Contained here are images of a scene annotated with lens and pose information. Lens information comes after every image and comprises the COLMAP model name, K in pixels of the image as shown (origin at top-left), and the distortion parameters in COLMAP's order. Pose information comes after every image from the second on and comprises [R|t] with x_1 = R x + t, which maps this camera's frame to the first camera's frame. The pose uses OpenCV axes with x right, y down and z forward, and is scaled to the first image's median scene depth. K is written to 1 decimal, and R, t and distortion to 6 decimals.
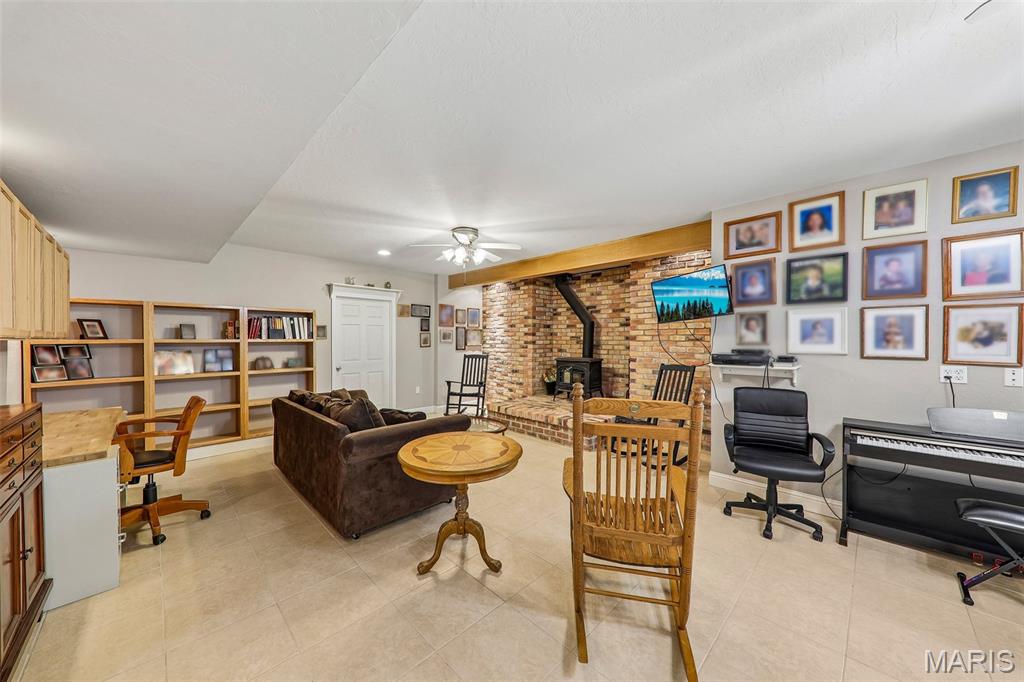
lens RADIAL K [[363.4, 0, 513.4], [0, 363.4, 341.5], [0, 0, 1]] dist [0.012108, -0.003558]
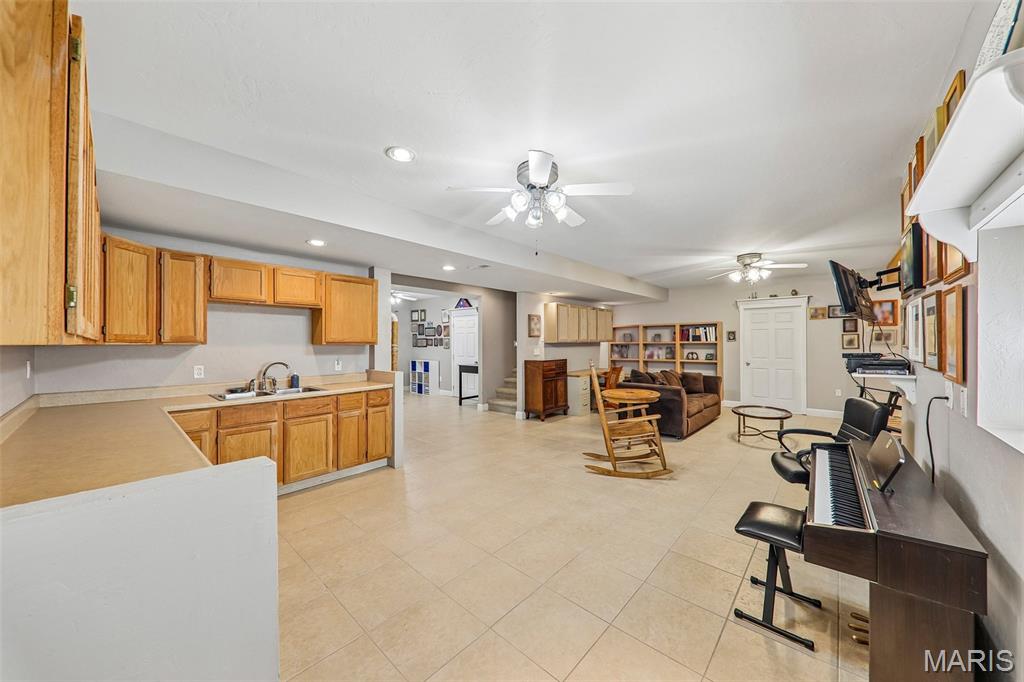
lens RADIAL K [[363.4, 0, 508.7], [0, 363.4, 342.2], [0, 0, 1]] dist [0.012108, -0.003558]
pose [[0.065793, 0.000774, -0.997833, 1.546950], [0.000876, 0.999999, 0.000833, -0.008652], [0.997833, -0.000929, 0.065792, 0.107134]]
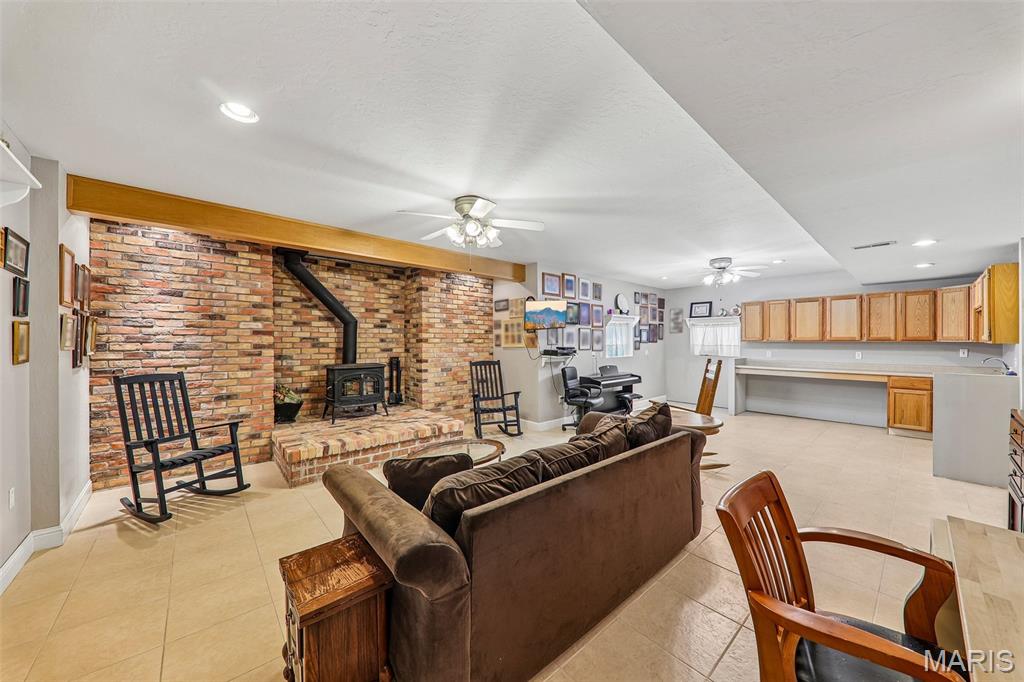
lens RADIAL K [[363.4, 0, 508.9], [0, 363.4, 342.0], [0, 0, 1]] dist [0.012108, -0.003558]
pose [[0.061009, -0.000158, 0.998137, -1.256439], [0.003755, 0.999993, -0.000072, -0.006979], [-0.998130, 0.003753, 0.061009, 1.210131]]
